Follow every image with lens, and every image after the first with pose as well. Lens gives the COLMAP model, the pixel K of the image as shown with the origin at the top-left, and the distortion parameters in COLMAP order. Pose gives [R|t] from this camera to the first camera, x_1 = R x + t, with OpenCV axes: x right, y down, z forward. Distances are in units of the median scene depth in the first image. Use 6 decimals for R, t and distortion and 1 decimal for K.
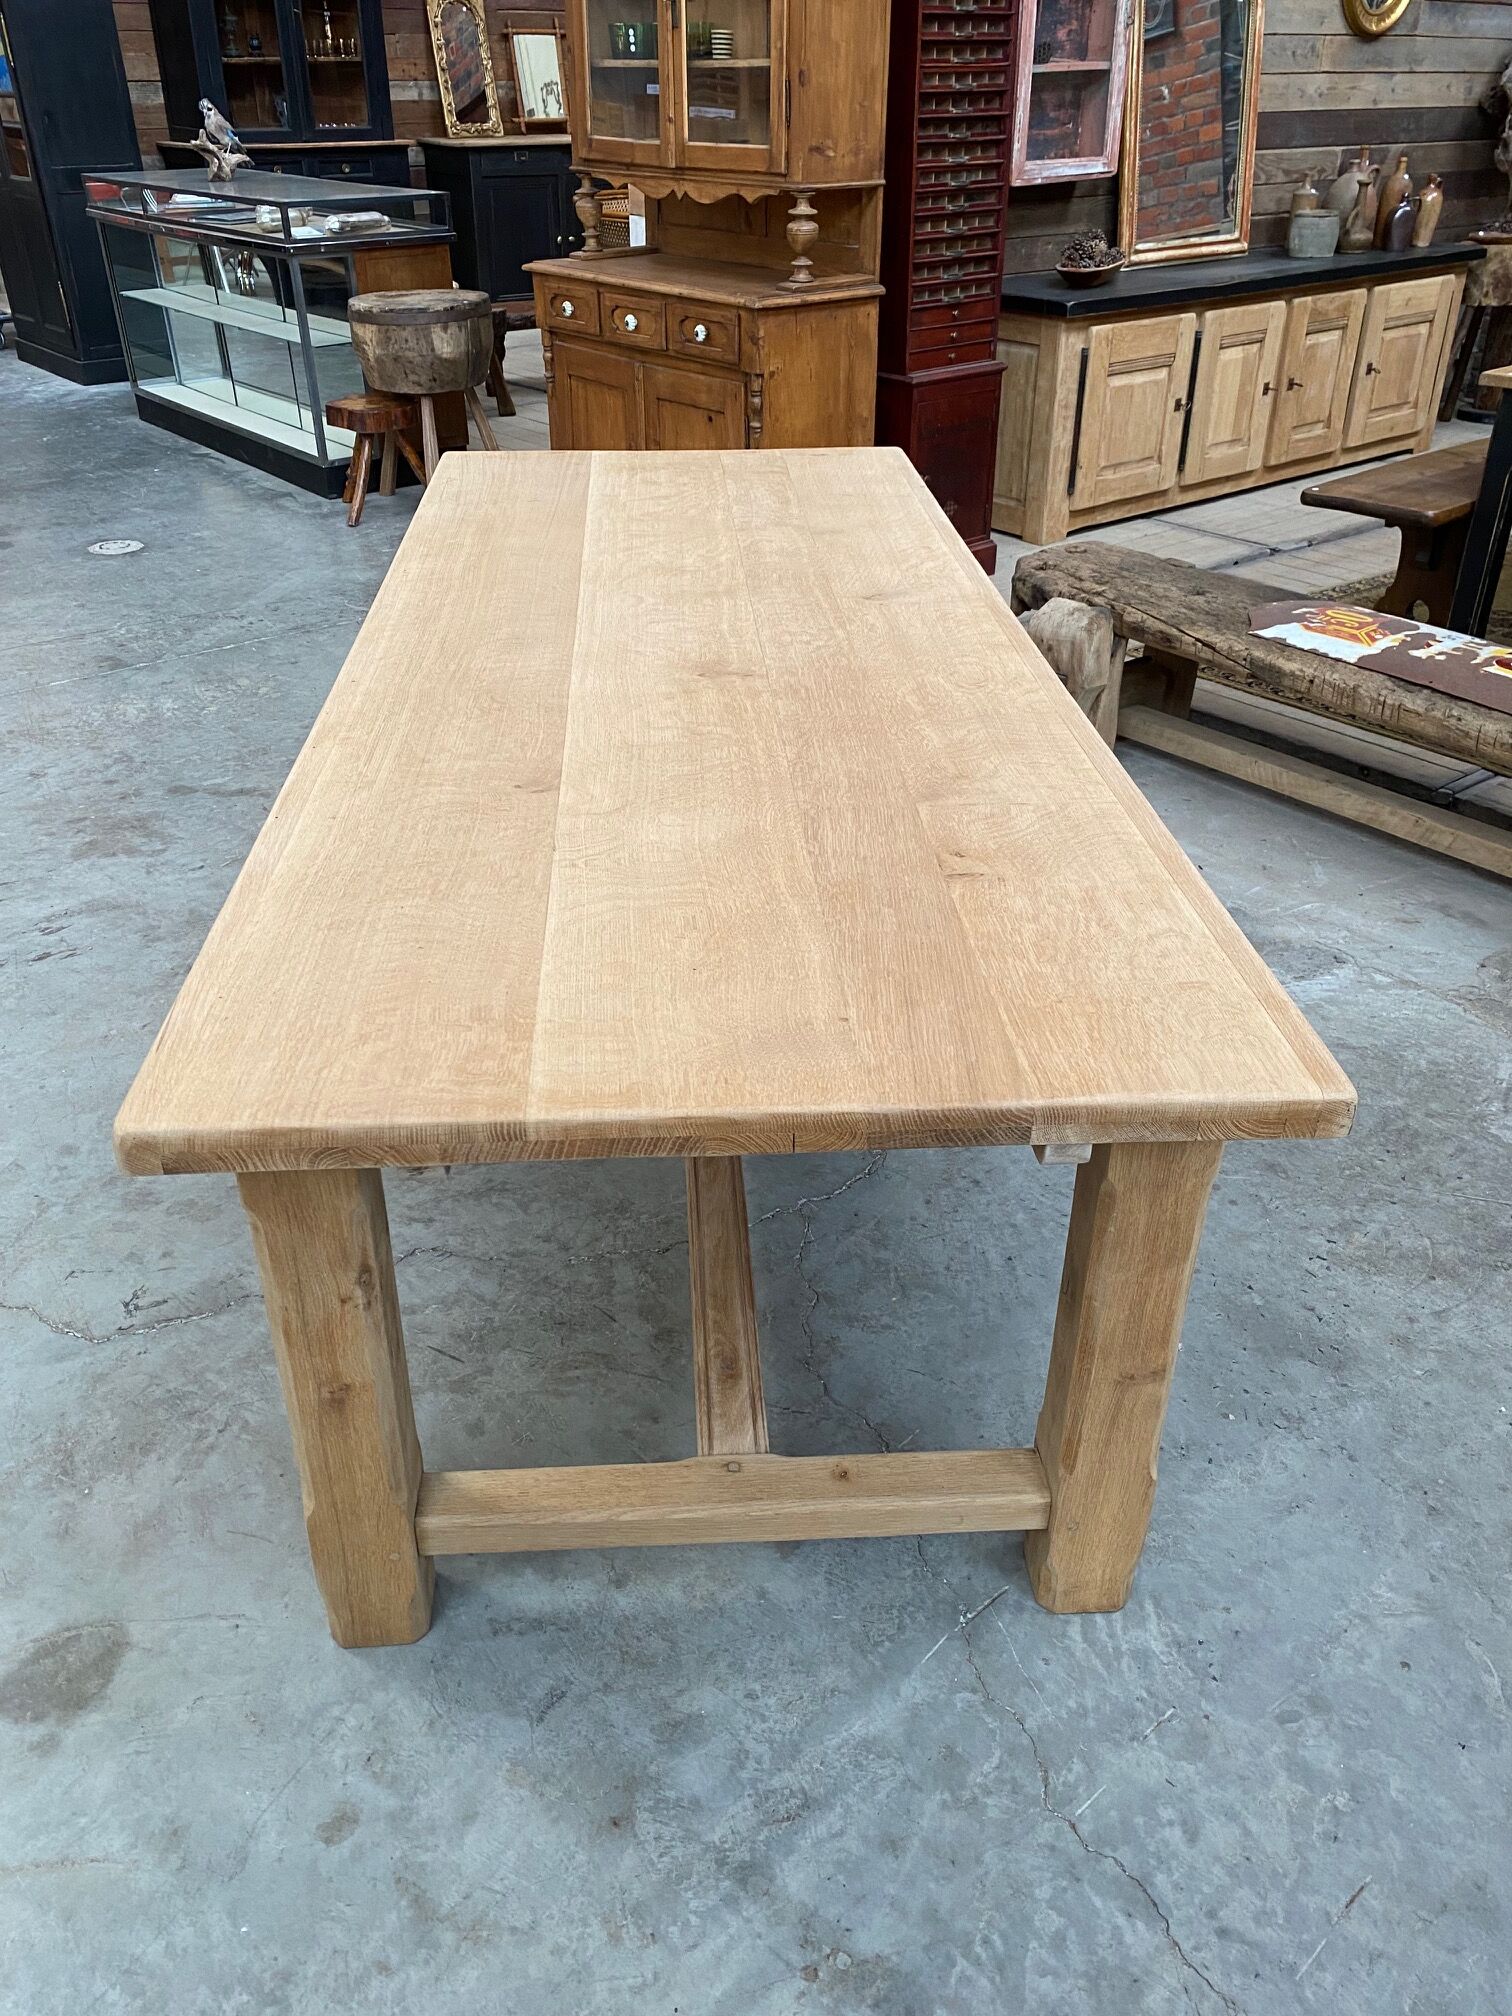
lens RADIAL K [[1547.5, 0, 749.4], [0, 1547.5, 1000.1], [0, 0, 1]] dist [0.008934, 0.002171]
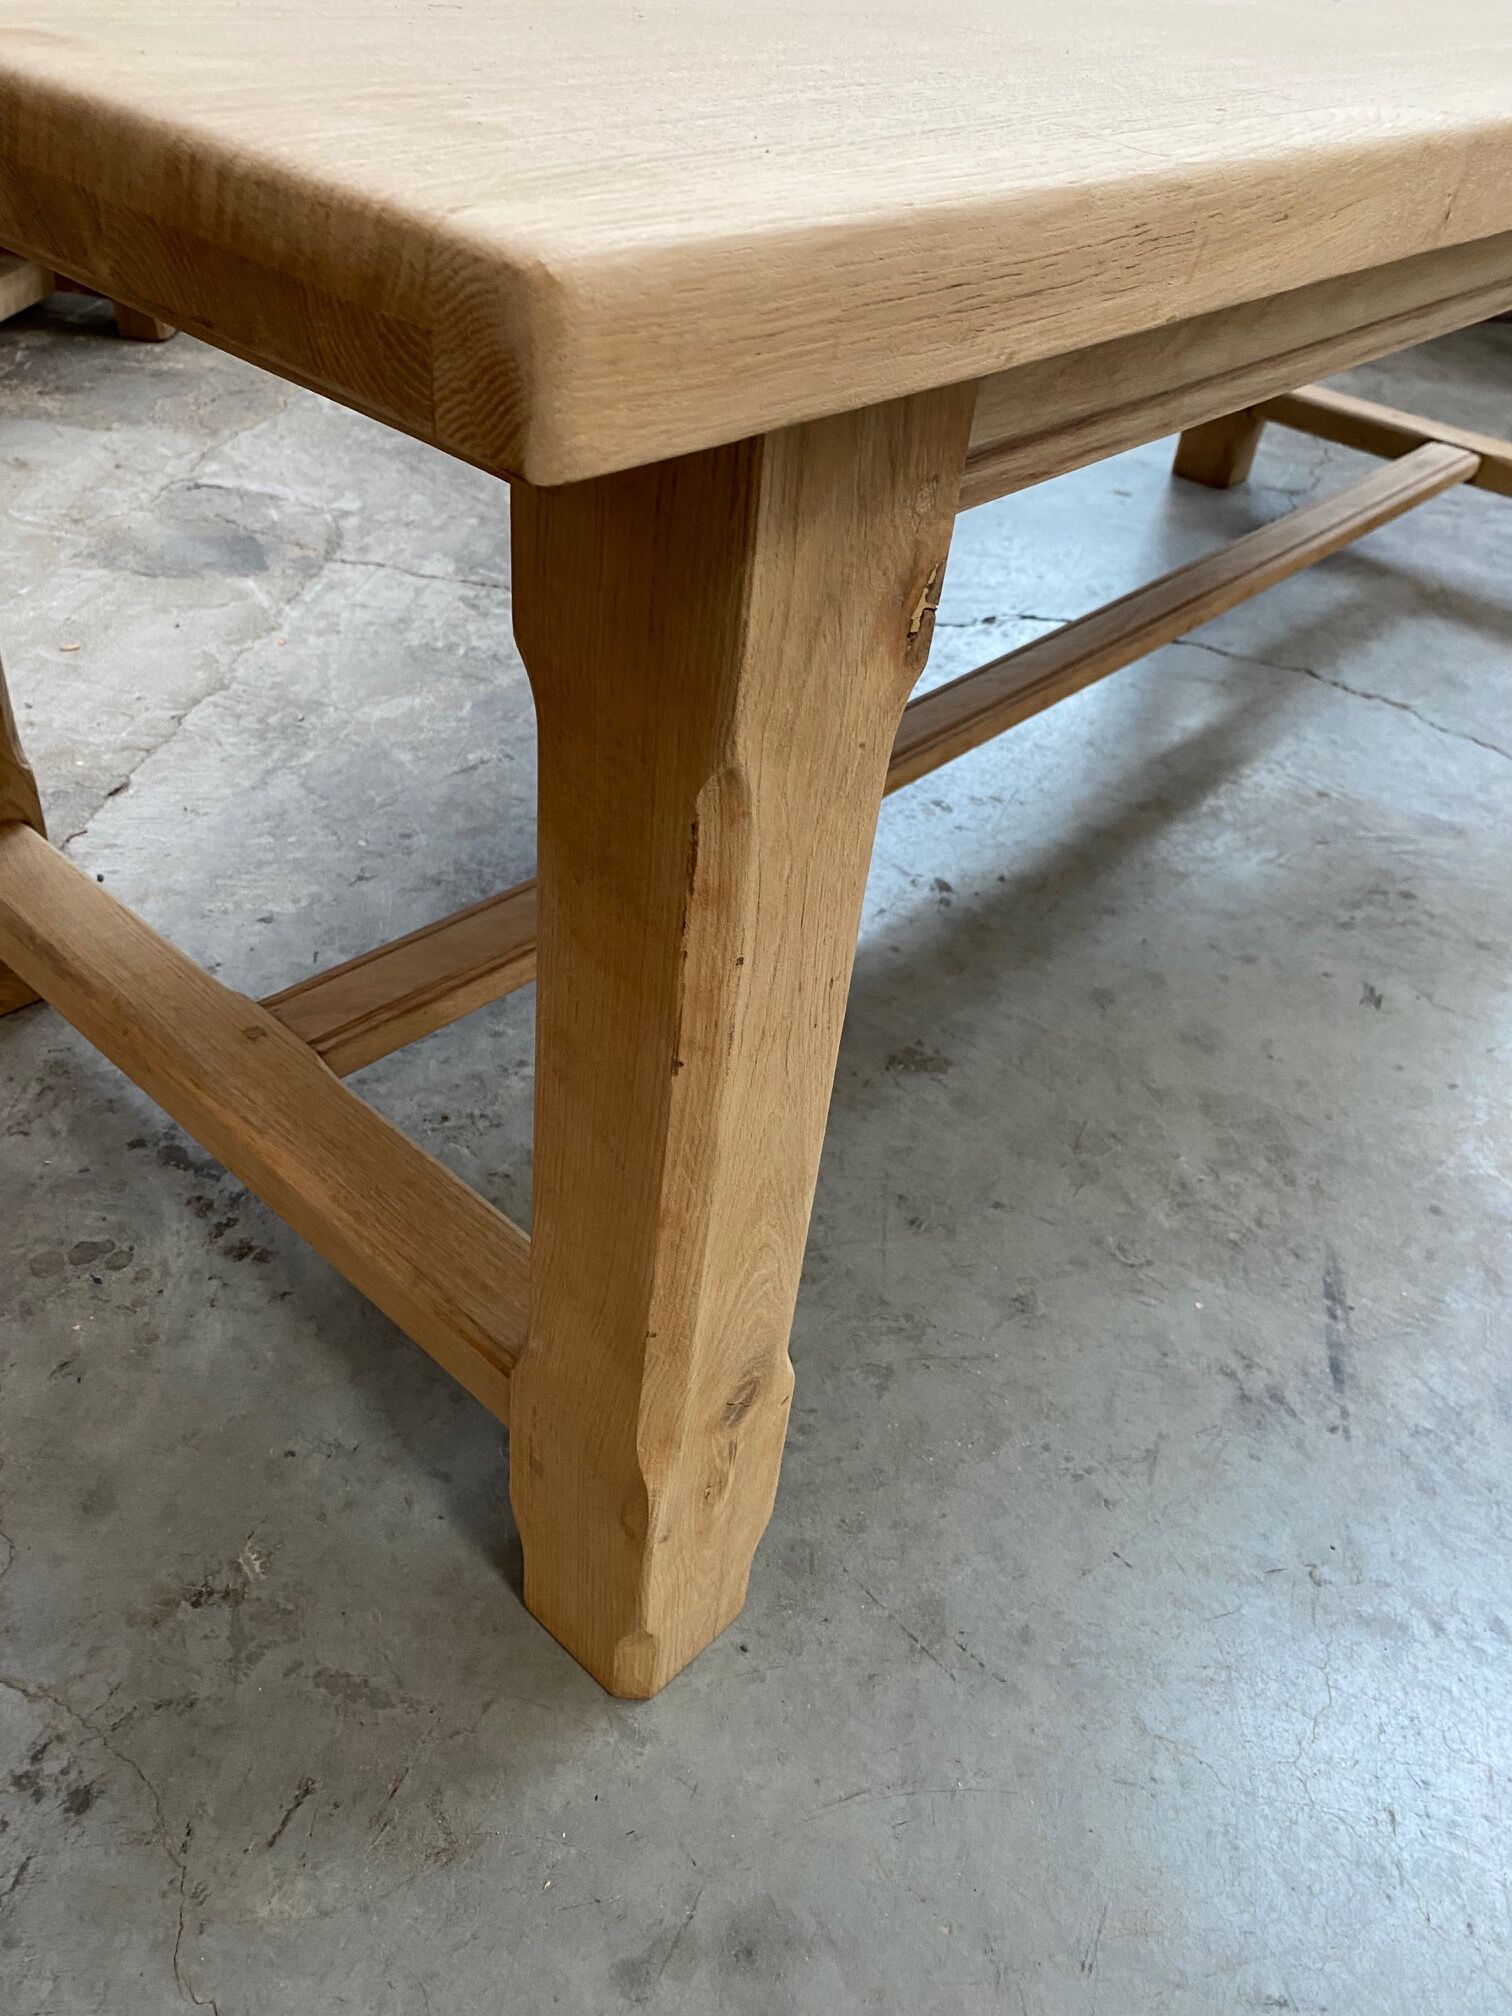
lens RADIAL K [[1542.4, 0, 738.9], [0, 1542.4, 1002.4], [0, 0, 1]] dist [0.012649, -0.001689]
pose [[-0.694593, -0.495008, 0.522022, -0.263522], [0.290372, 0.470989, 0.832979, -0.392948], [-0.658198, 0.730162, -0.183409, 1.011247]]
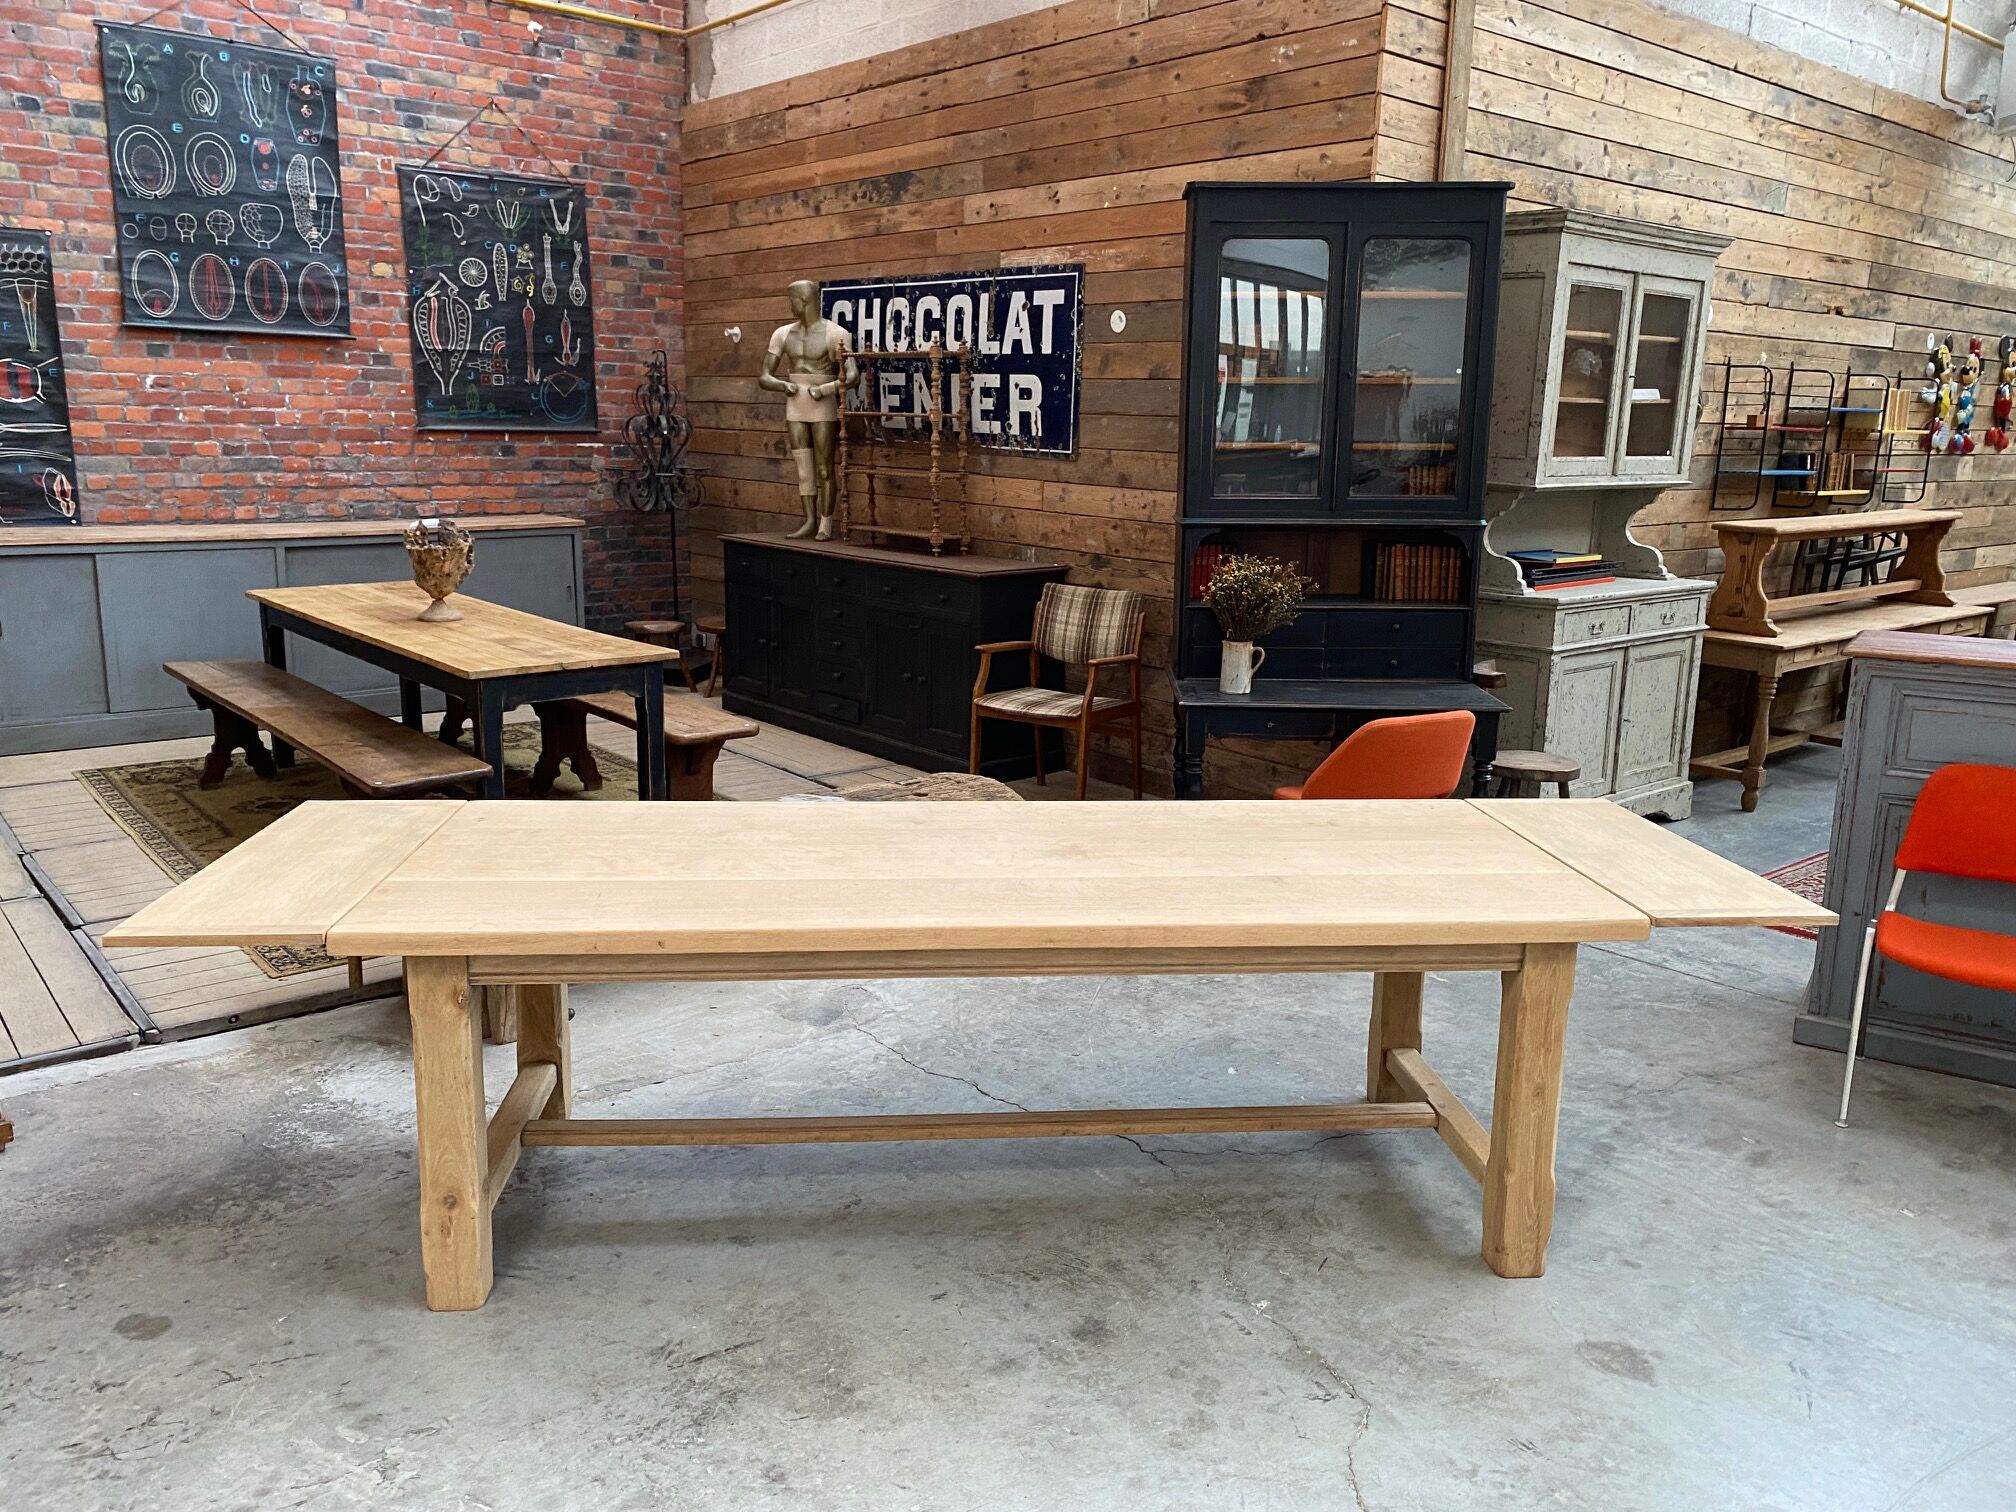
lens RADIAL K [[1542.4, 0, 1008.0], [0, 1542.4, 756.0], [0, 0, 1]] dist [0.012649, -0.001689]
pose [[-0.023269, -0.213008, 0.976773, -0.973112], [0.497745, 0.844864, 0.196099, -0.403025], [-0.867011, 0.490747, 0.086364, 0.545911]]
